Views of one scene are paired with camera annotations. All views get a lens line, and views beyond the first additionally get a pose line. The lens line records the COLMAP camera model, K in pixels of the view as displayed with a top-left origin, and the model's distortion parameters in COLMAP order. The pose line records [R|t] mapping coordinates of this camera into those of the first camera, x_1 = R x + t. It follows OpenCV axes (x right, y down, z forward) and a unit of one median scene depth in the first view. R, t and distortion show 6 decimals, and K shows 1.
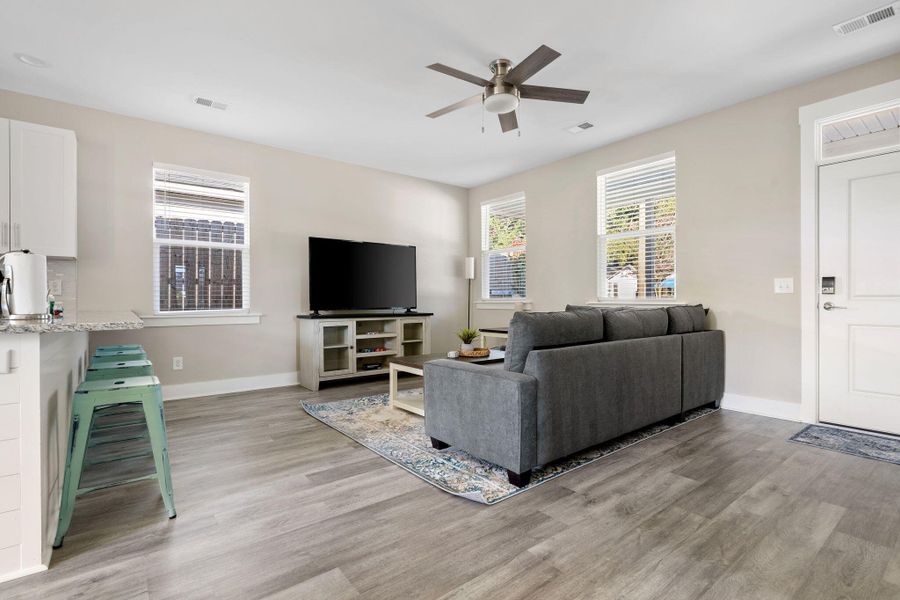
lens RADIAL K [[425.6, 0, 453.9], [0, 425.6, 302.7], [0, 0, 1]] dist [-0.008130, 0.003245]
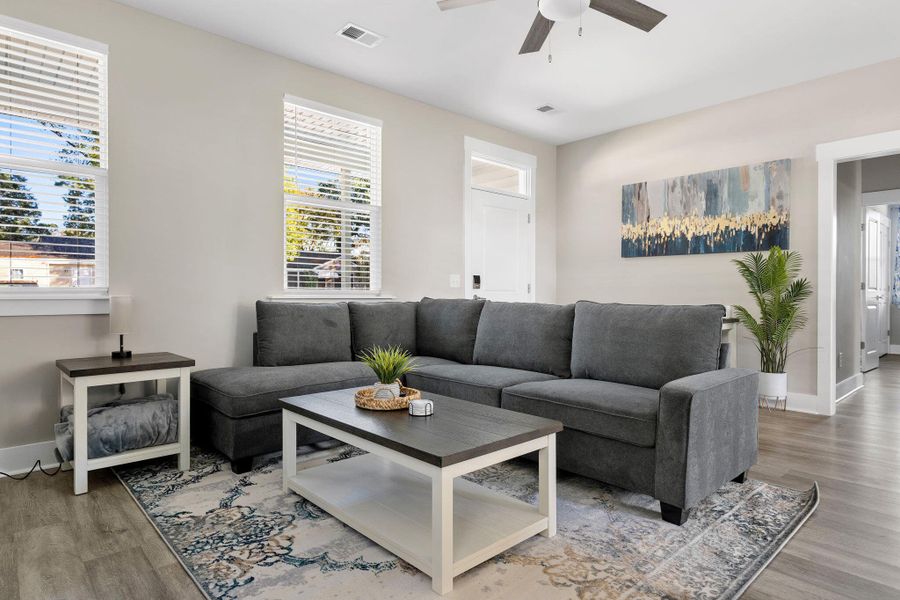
lens RADIAL K [[505.2, 0, 452.6], [0, 505.2, 295.9], [0, 0, 1]] dist [0.004996, 0.000670]
pose [[-0.066980, -0.008877, 0.997715, -0.623201], [0.000887, 0.999959, 0.008956, -0.011412], [-0.997754, 0.001485, -0.066969, 1.105805]]
